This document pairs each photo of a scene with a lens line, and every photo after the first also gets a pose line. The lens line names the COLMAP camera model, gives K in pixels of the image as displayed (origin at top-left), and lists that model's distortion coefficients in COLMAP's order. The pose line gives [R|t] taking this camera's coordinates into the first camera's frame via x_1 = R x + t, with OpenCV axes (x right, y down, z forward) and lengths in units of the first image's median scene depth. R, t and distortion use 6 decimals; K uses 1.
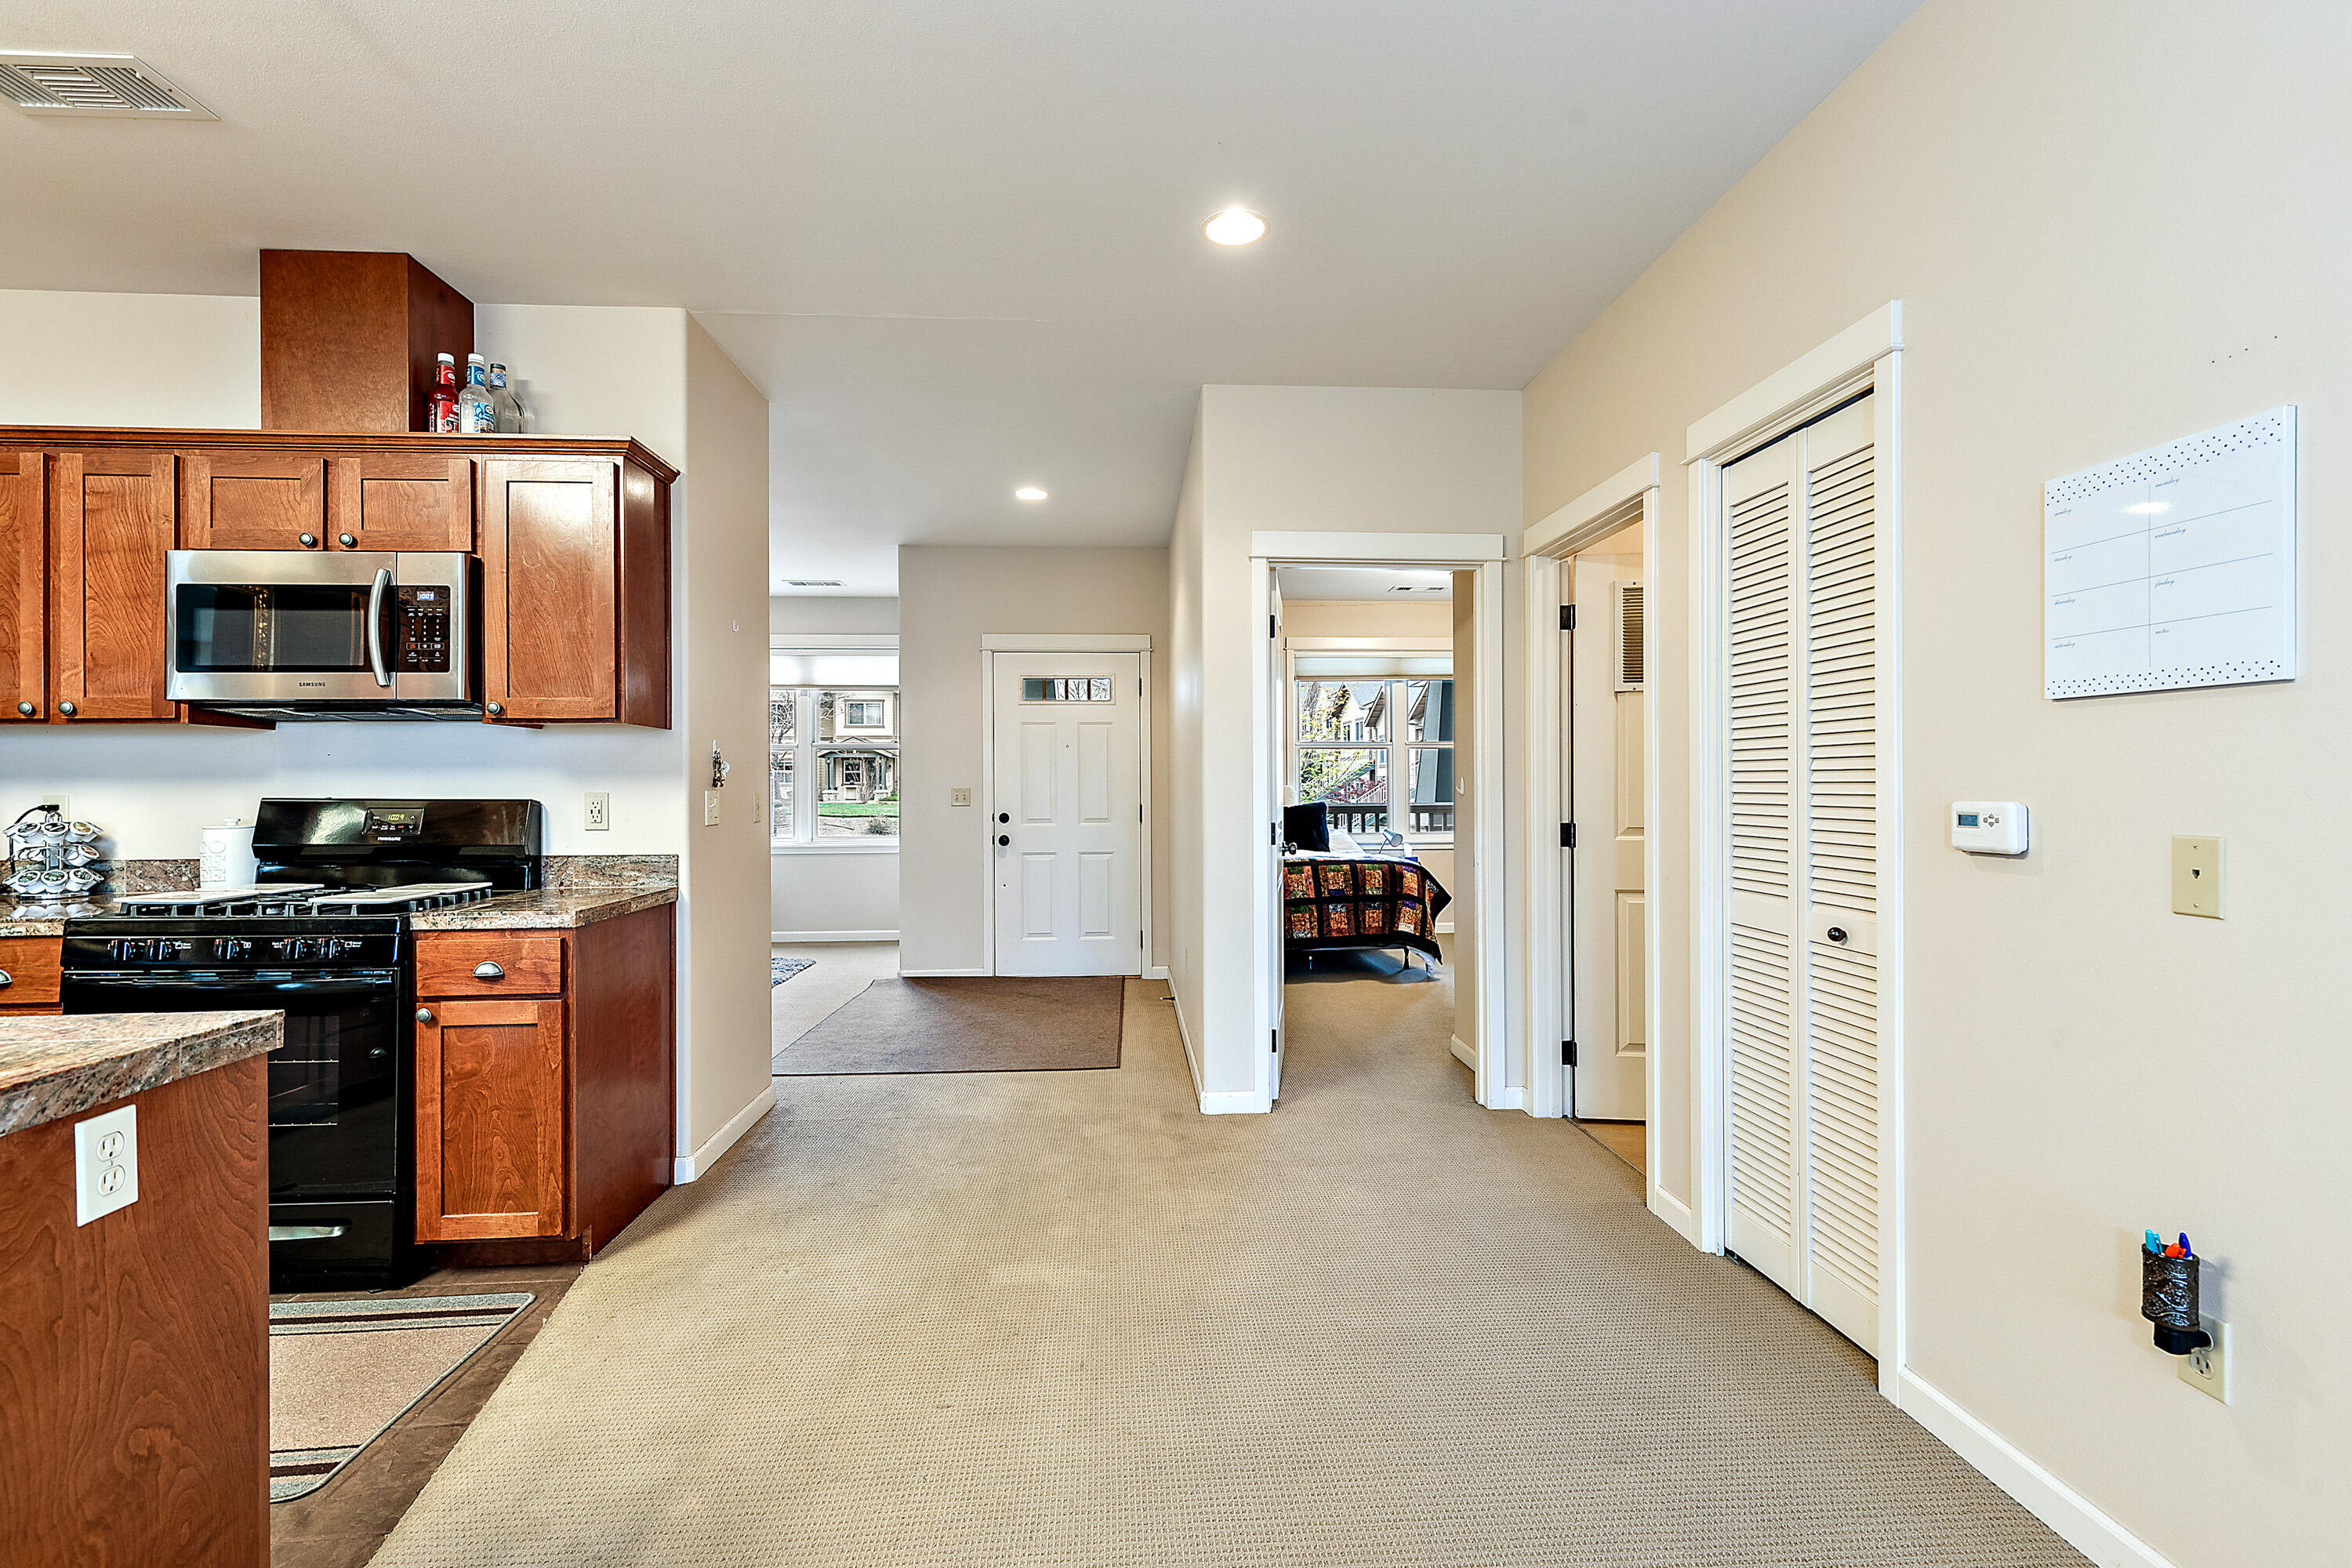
lens RADIAL K [[1079.9, 0, 1181.9], [0, 1079.9, 779.8], [0, 0, 1]] dist [0.004276, 0.000118]
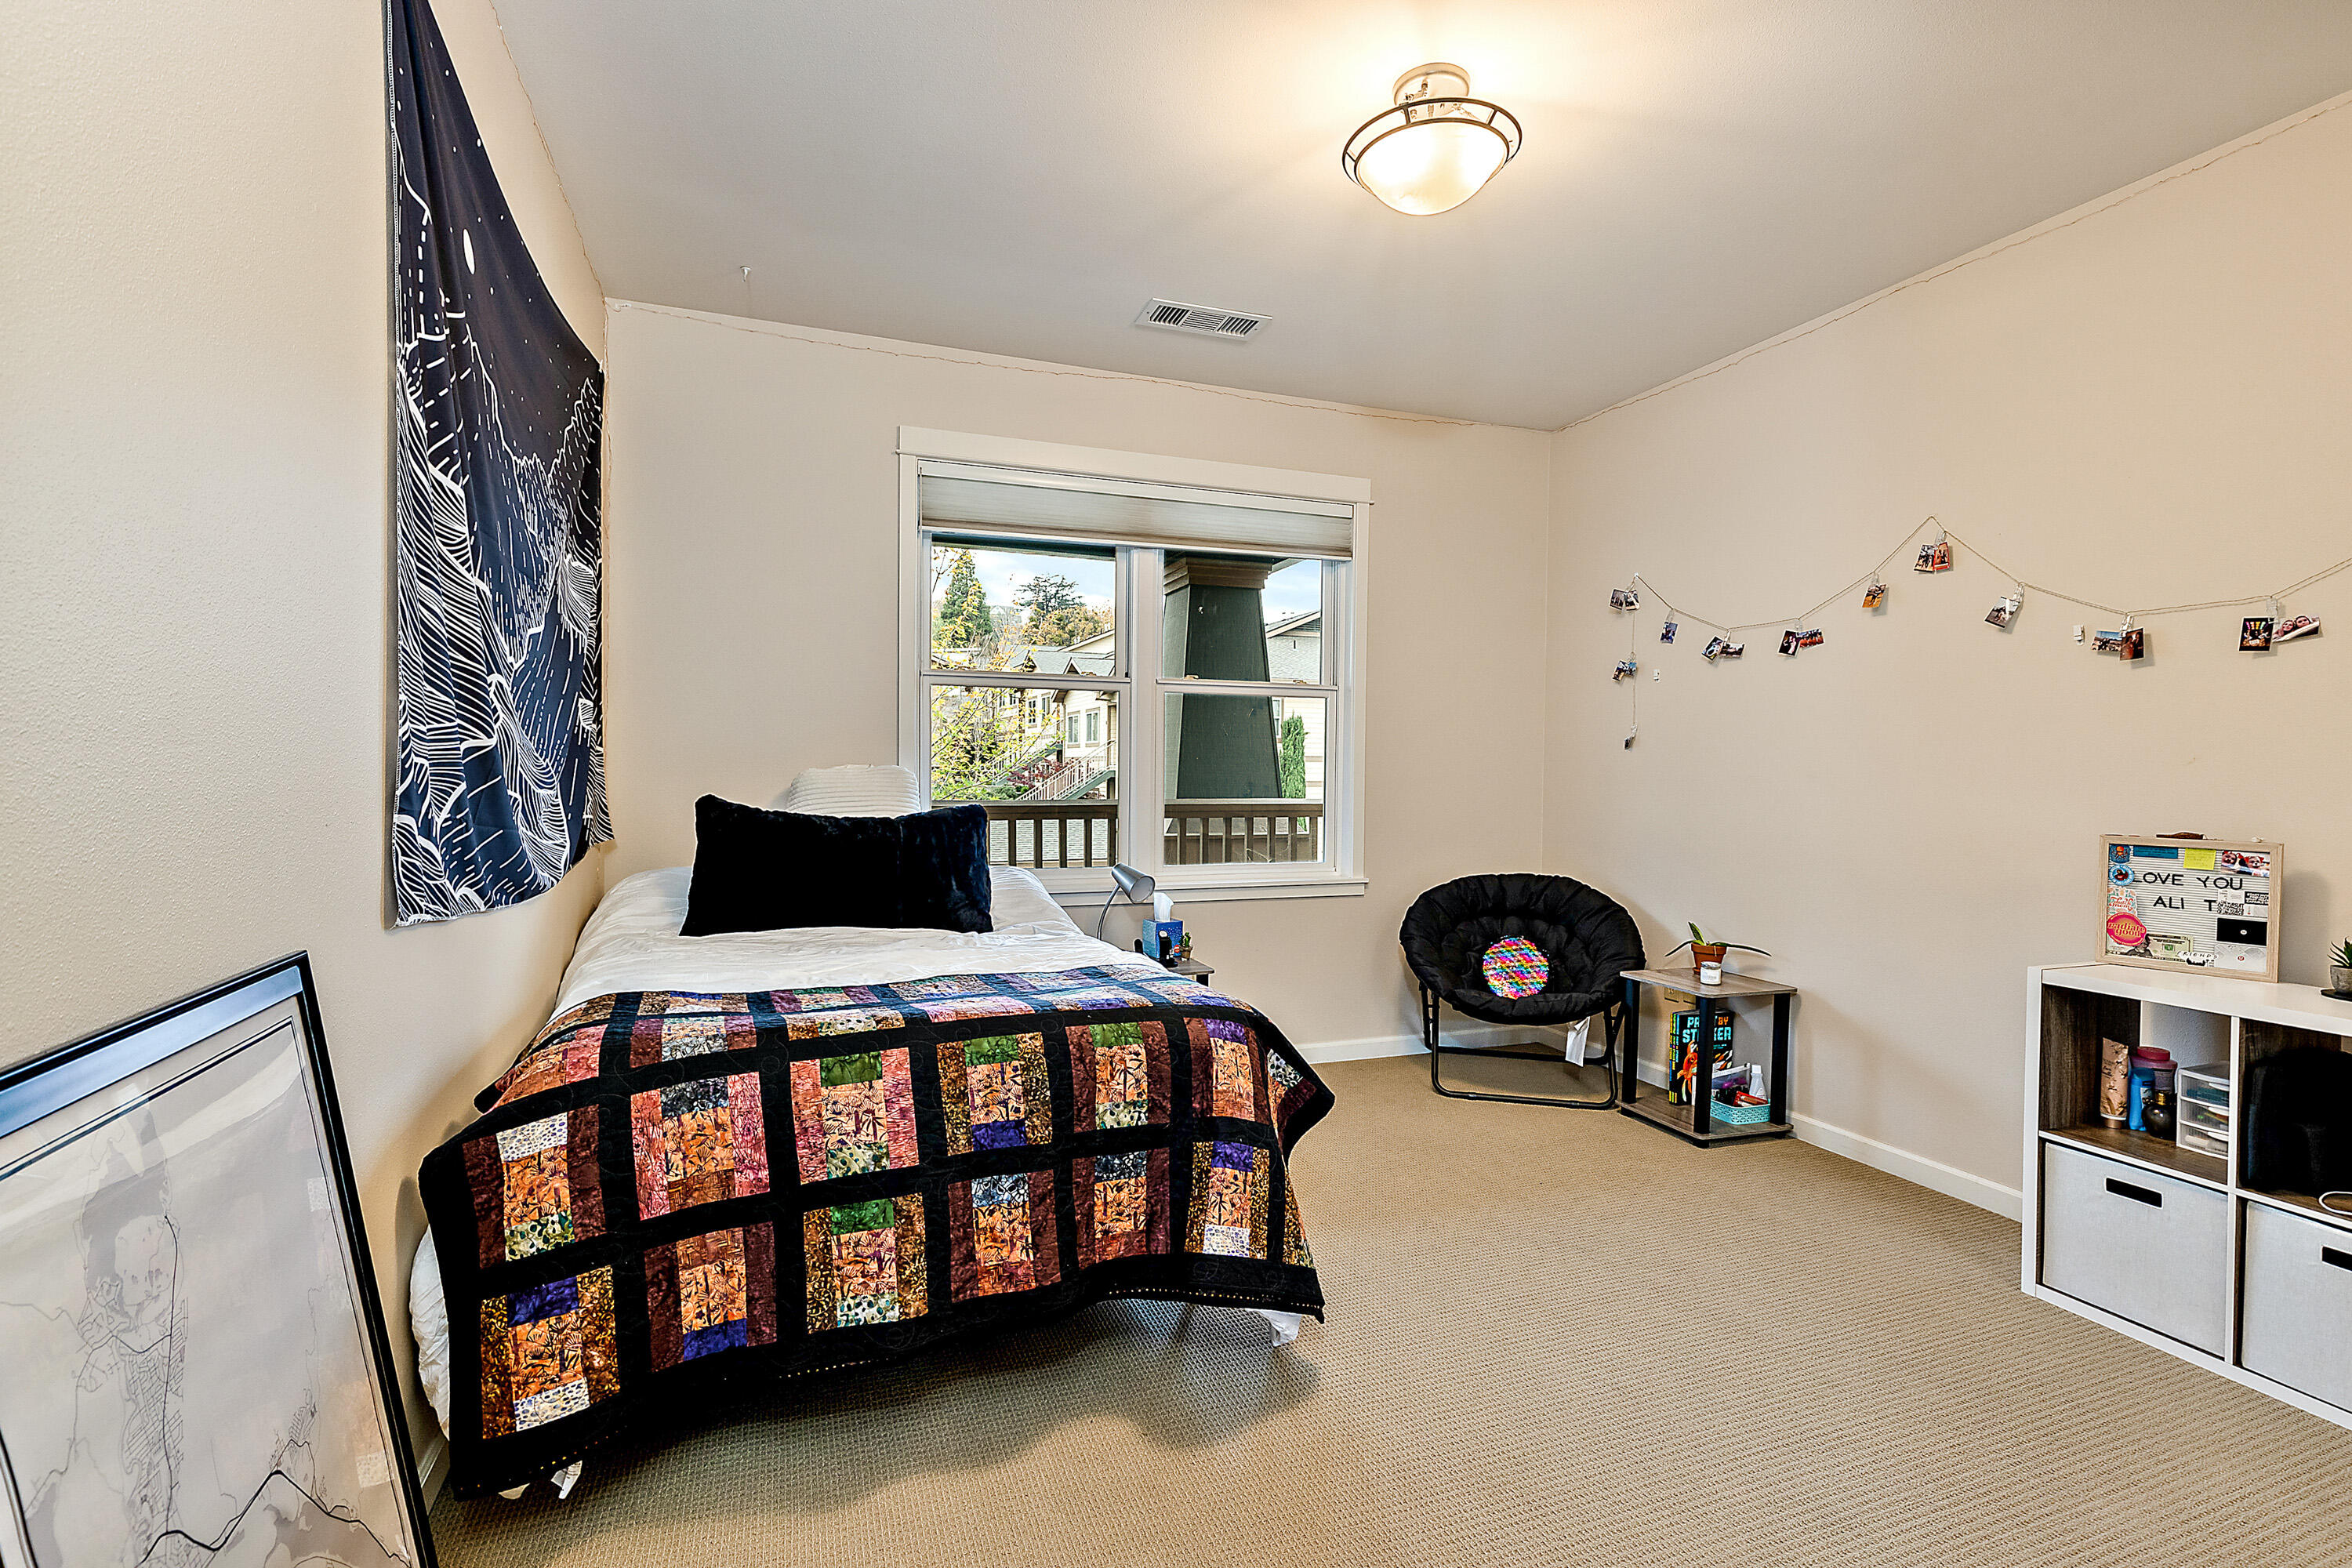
lens RADIAL K [[1079.9, 0, 1178.5], [0, 1079.9, 779.6], [0, 0, 1]] dist [0.004276, 0.000118]
pose [[0.958628, 0.008793, 0.284527, 0.105795], [-0.013503, 0.999802, 0.014597, 0.003947], [-0.284342, -0.017835, 0.958557, 0.705493]]
